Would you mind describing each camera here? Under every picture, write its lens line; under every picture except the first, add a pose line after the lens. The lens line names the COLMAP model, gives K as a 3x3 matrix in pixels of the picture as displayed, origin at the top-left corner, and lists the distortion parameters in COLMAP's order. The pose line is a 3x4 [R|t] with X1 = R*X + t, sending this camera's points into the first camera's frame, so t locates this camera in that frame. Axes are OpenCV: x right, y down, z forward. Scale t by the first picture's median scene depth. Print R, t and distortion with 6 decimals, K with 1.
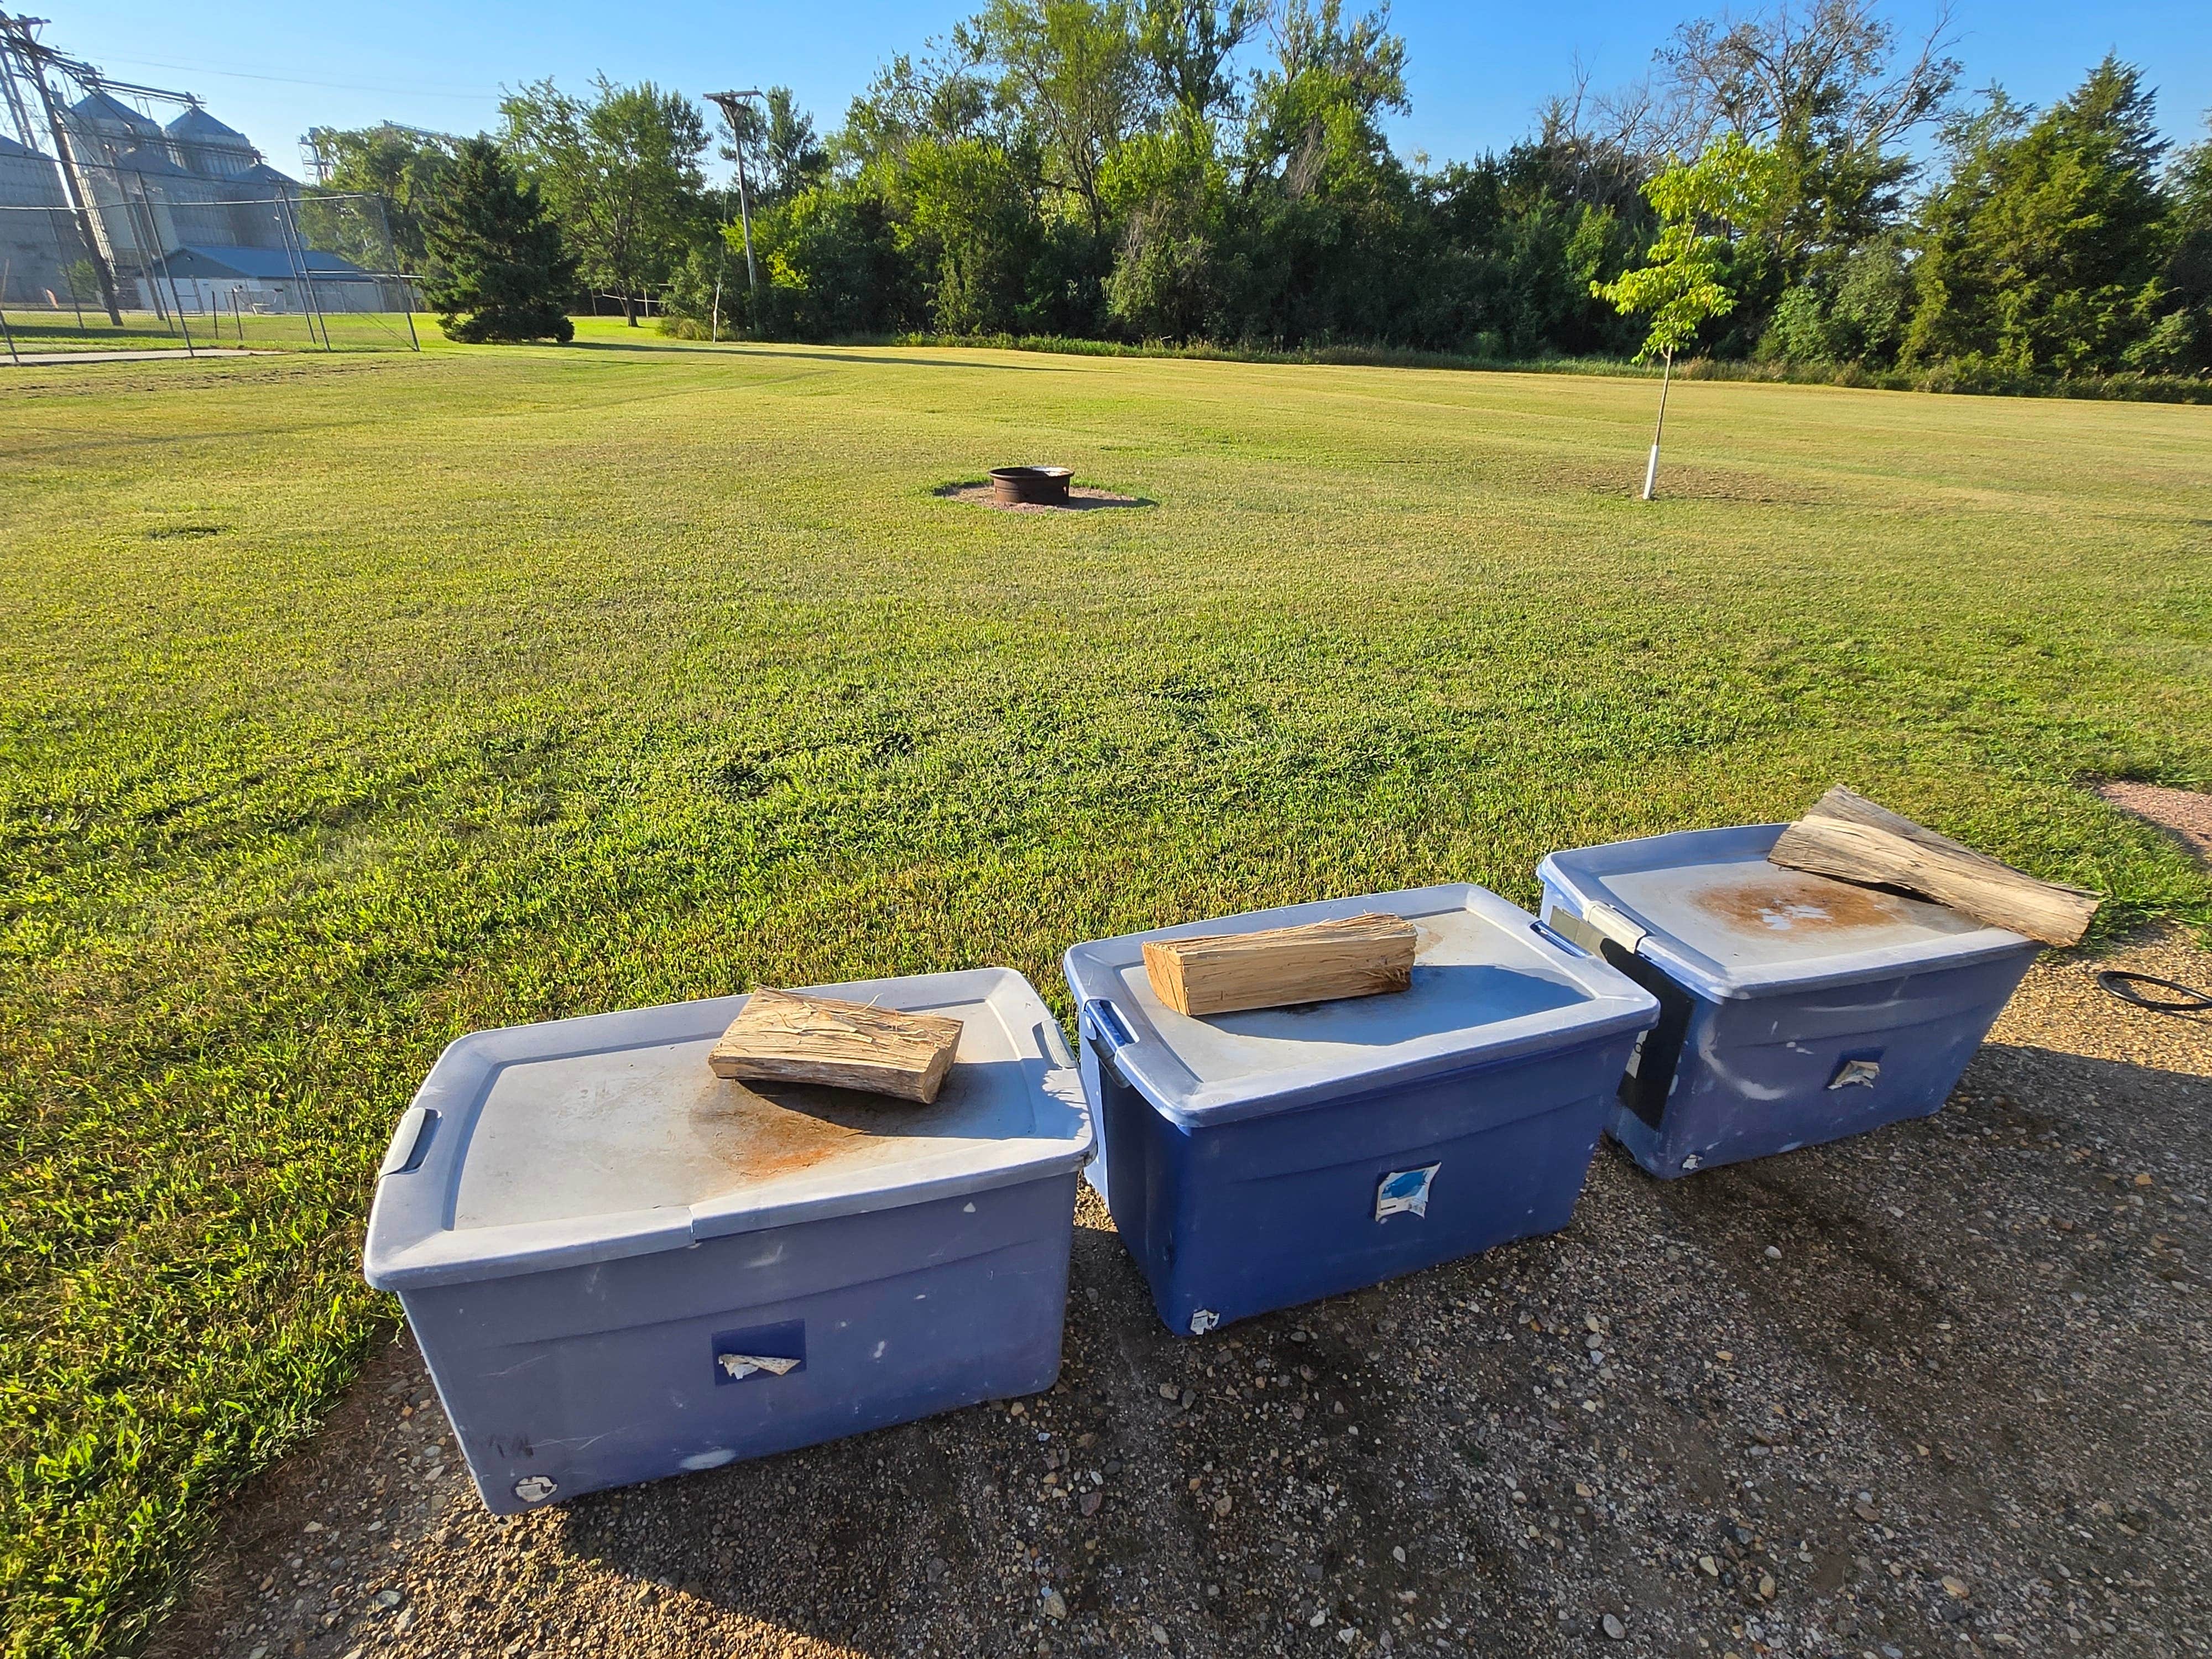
lens RADIAL K [[1117.8, 0, 1095.9], [0, 1117.8, 825.6], [0, 0, 1]] dist [0.002769, 0.001642]
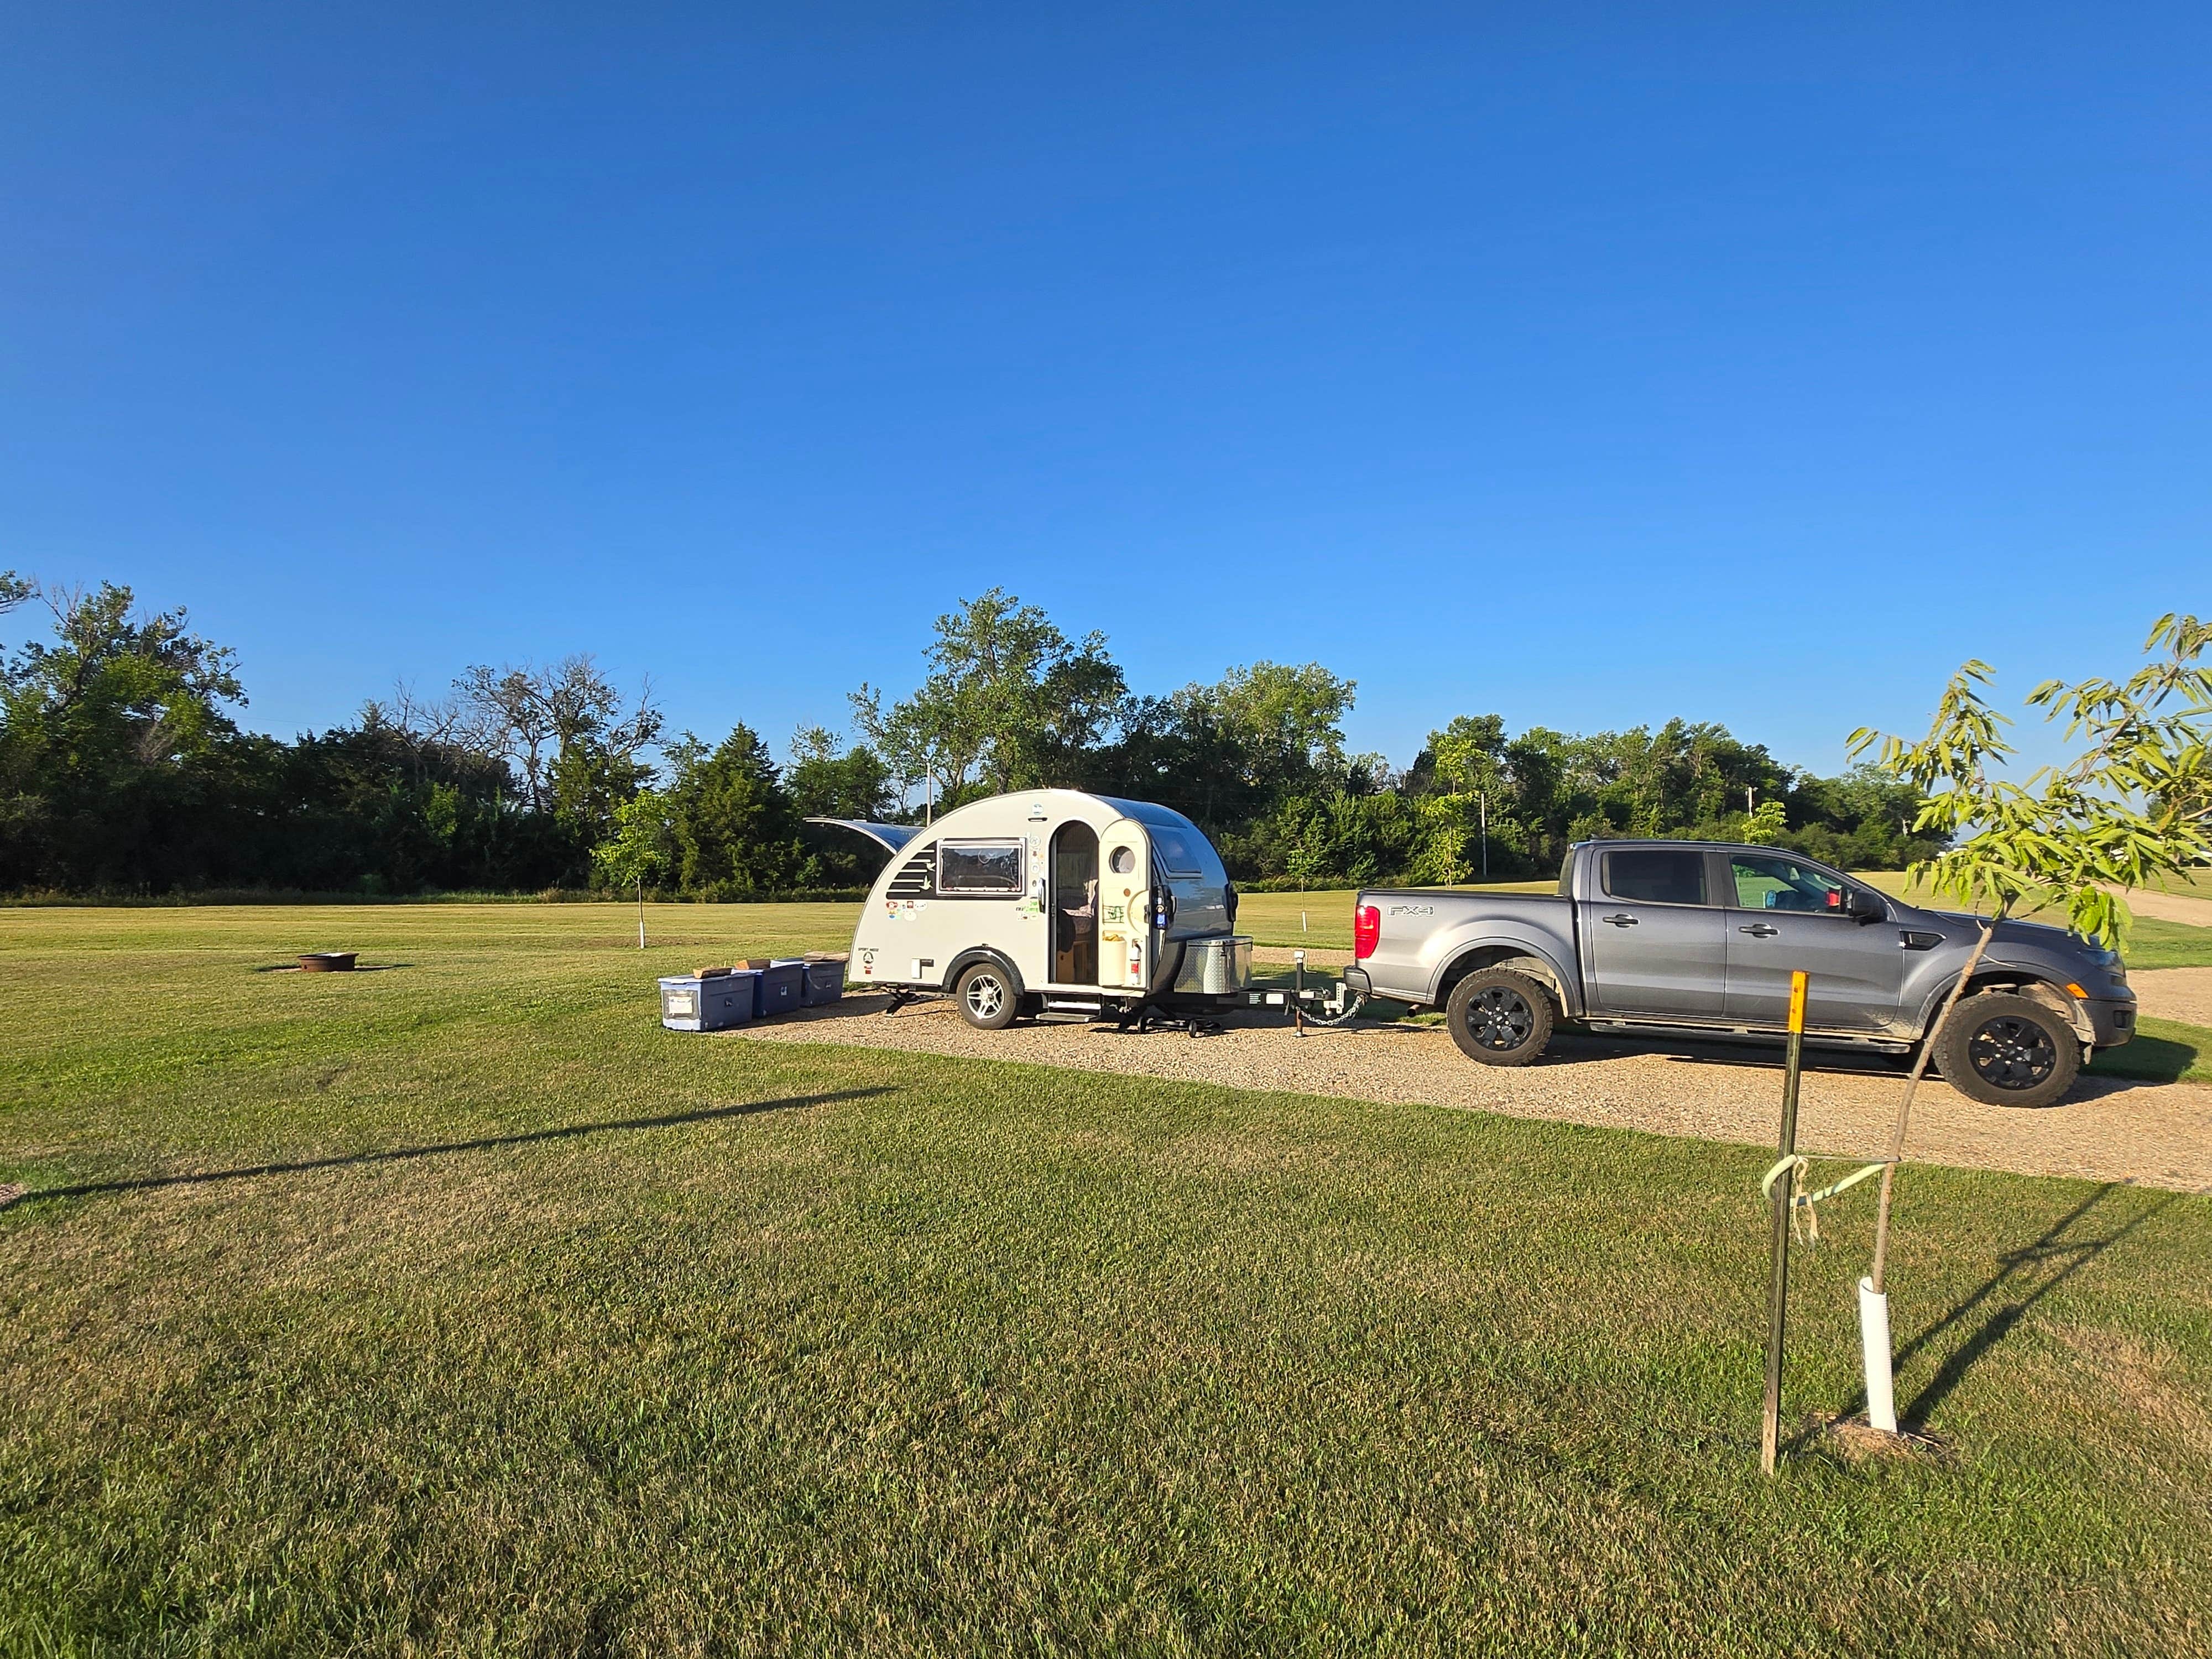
lens RADIAL K [[1117.8, 0, 1095.9], [0, 1117.8, 825.6], [0, 0, 1]] dist [0.002769, 0.001642]
pose [[0.563154, 0.011019, 0.826278, -0.235369], [0.354086, 0.900247, -0.253335, 0.102118], [-0.746646, 0.435240, 0.503076, -0.232180]]
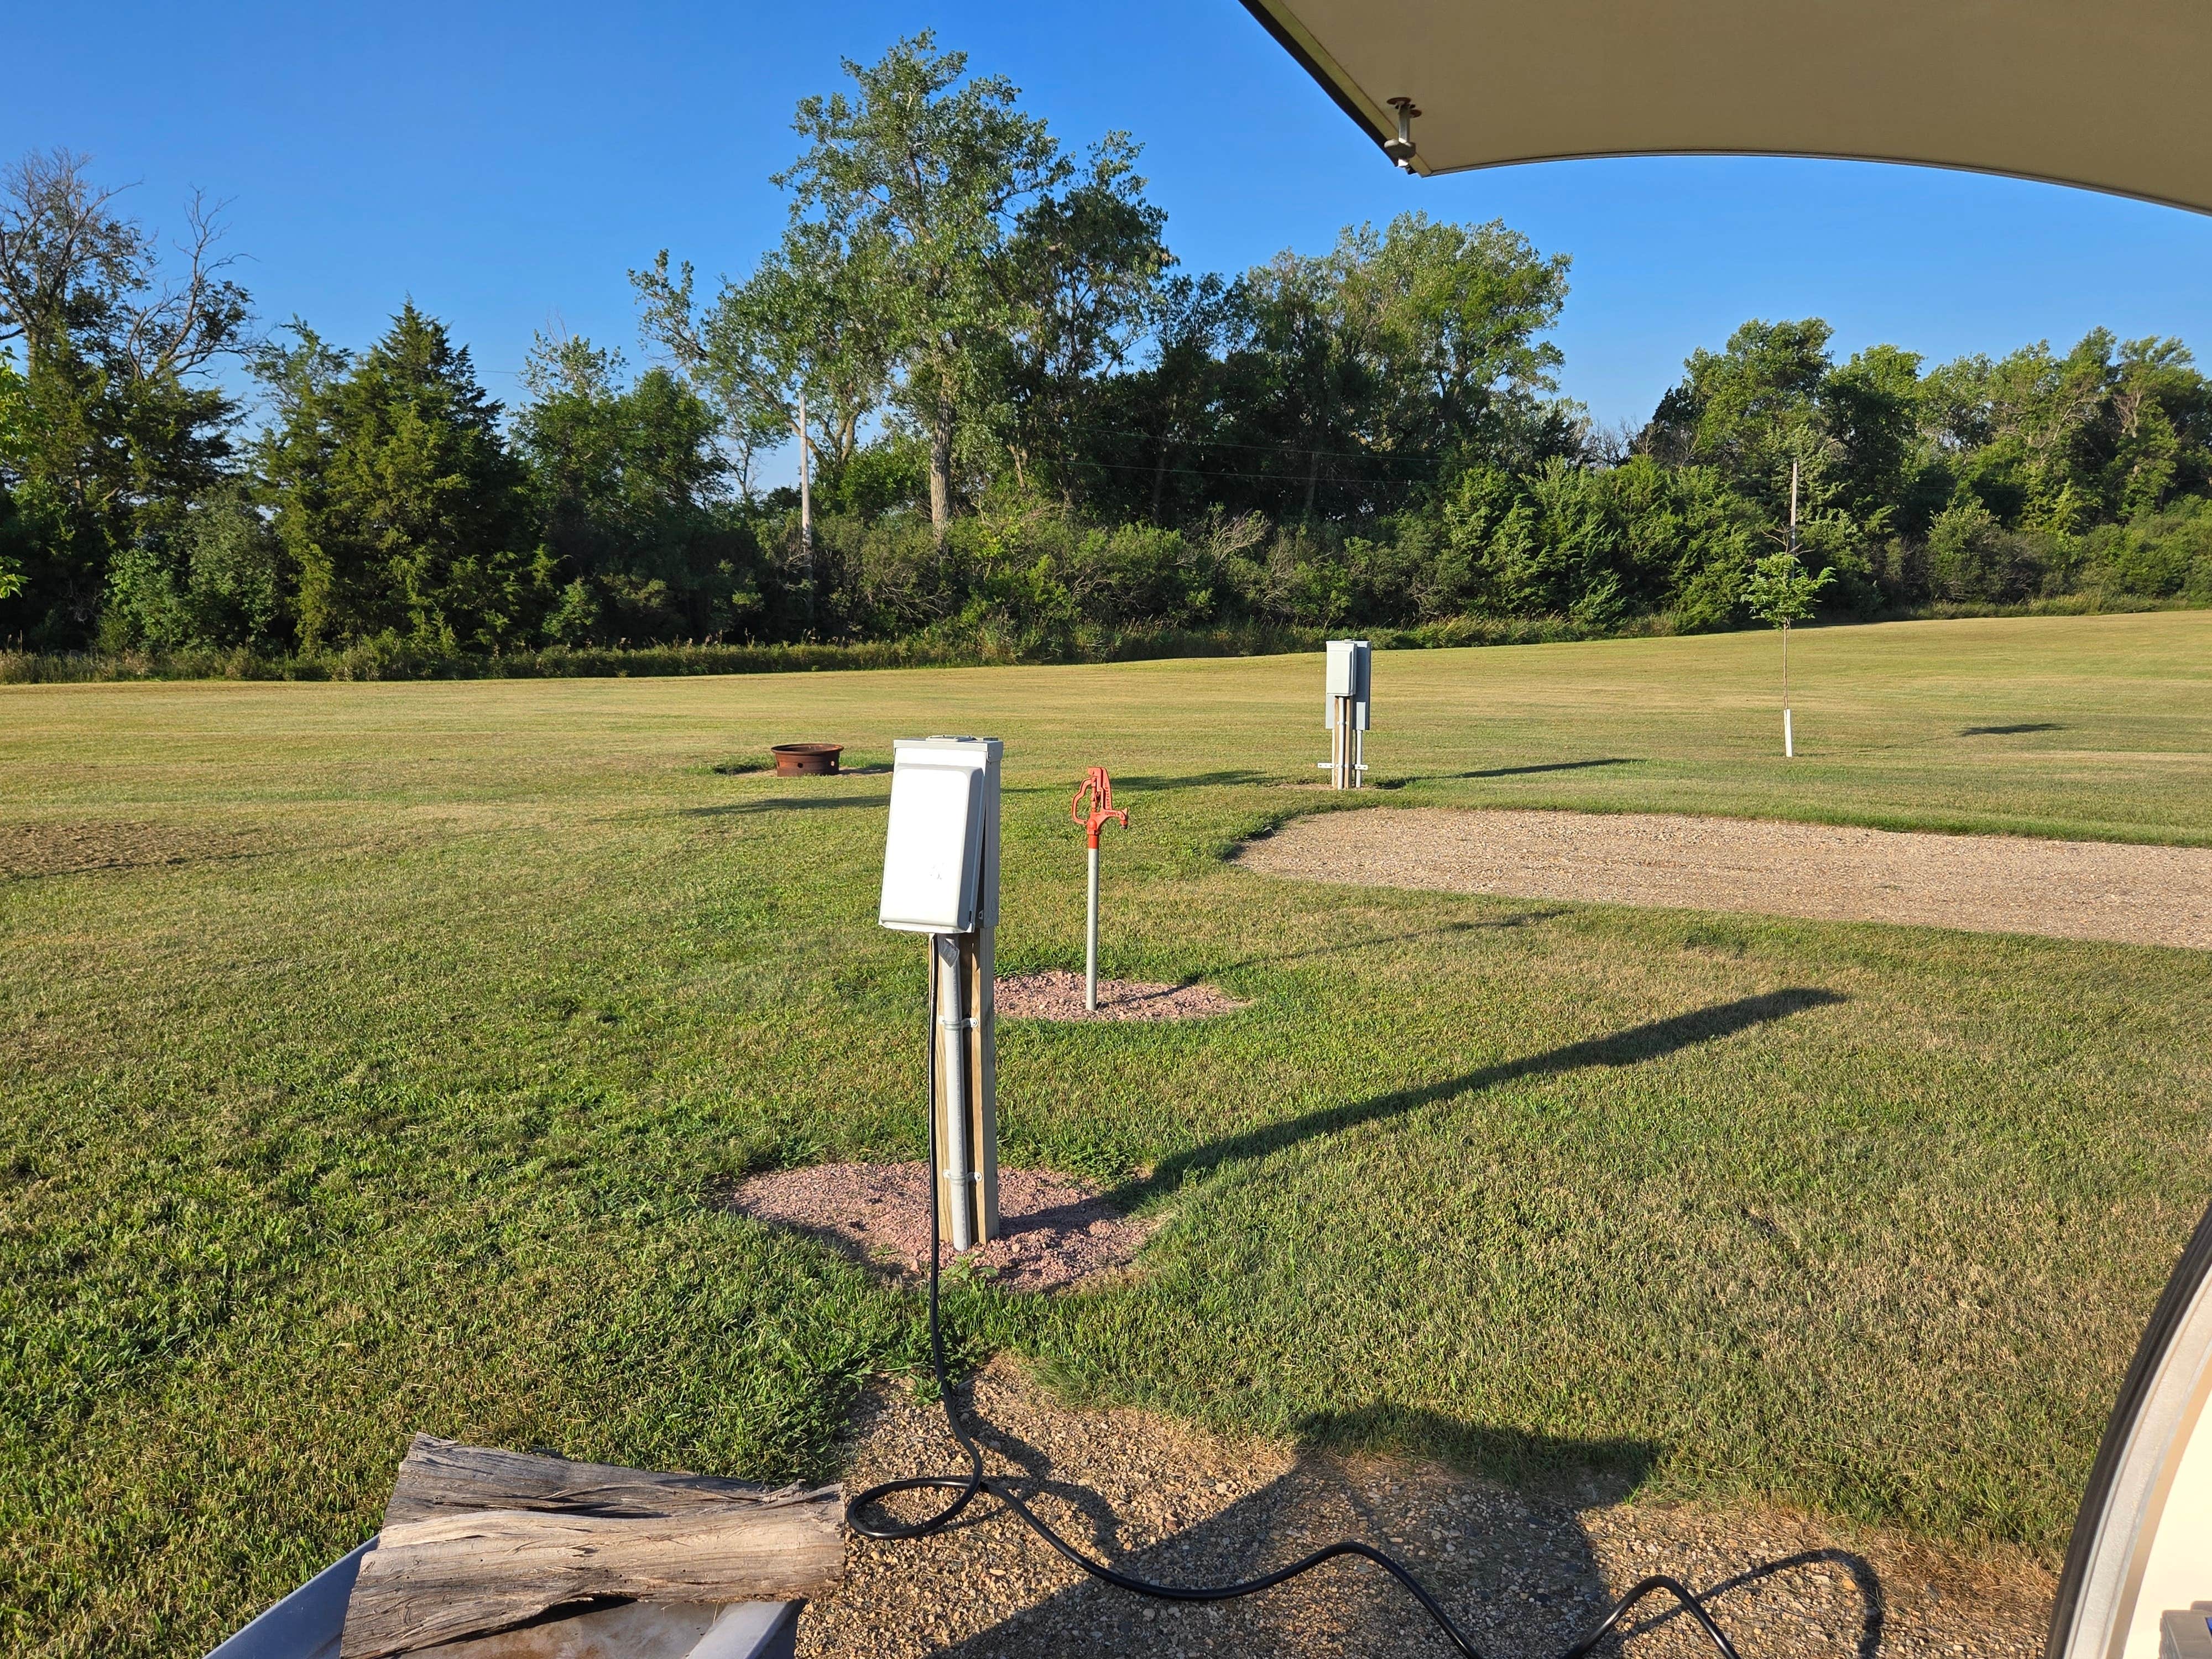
lens RADIAL K [[1760.4, 0, 1113.7], [0, 1760.4, 834.7], [0, 0, 1]] dist [0.060356, -0.056821]
pose [[0.530562, -0.133119, 0.837128, 0.007339], [0.366633, 0.926471, -0.085041, -0.004663], [-0.764254, 0.352038, 0.540356, 0.008276]]
